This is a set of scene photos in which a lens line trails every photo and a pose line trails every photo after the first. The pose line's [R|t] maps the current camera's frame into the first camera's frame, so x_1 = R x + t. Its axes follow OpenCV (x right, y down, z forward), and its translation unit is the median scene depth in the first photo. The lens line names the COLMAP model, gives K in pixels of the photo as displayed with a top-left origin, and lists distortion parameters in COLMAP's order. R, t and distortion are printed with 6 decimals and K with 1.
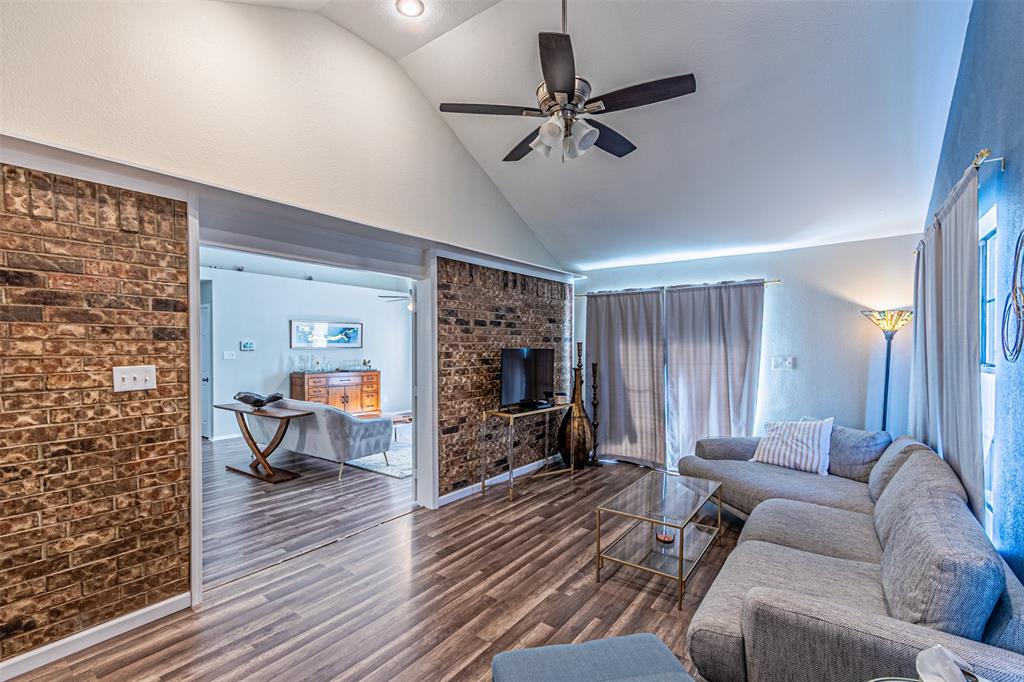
lens RADIAL K [[447.4, 0, 514.6], [0, 447.4, 345.2], [0, 0, 1]] dist [0.002730, -0.000988]
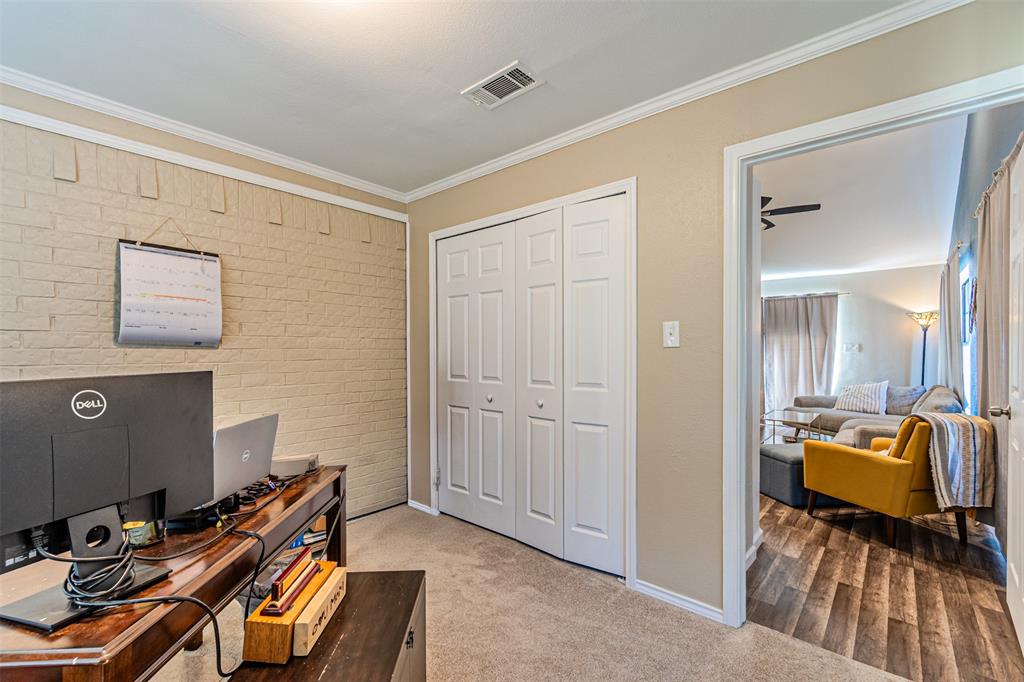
lens RADIAL K [[447.4, 0, 509.4], [0, 447.4, 342.9], [0, 0, 1]] dist [0.002730, -0.000988]
pose [[0.997557, 0.000589, -0.069851, -0.454550], [-0.001672, 0.999879, -0.015457, 0.049203], [0.069834, 0.015536, 0.997438, -0.597038]]
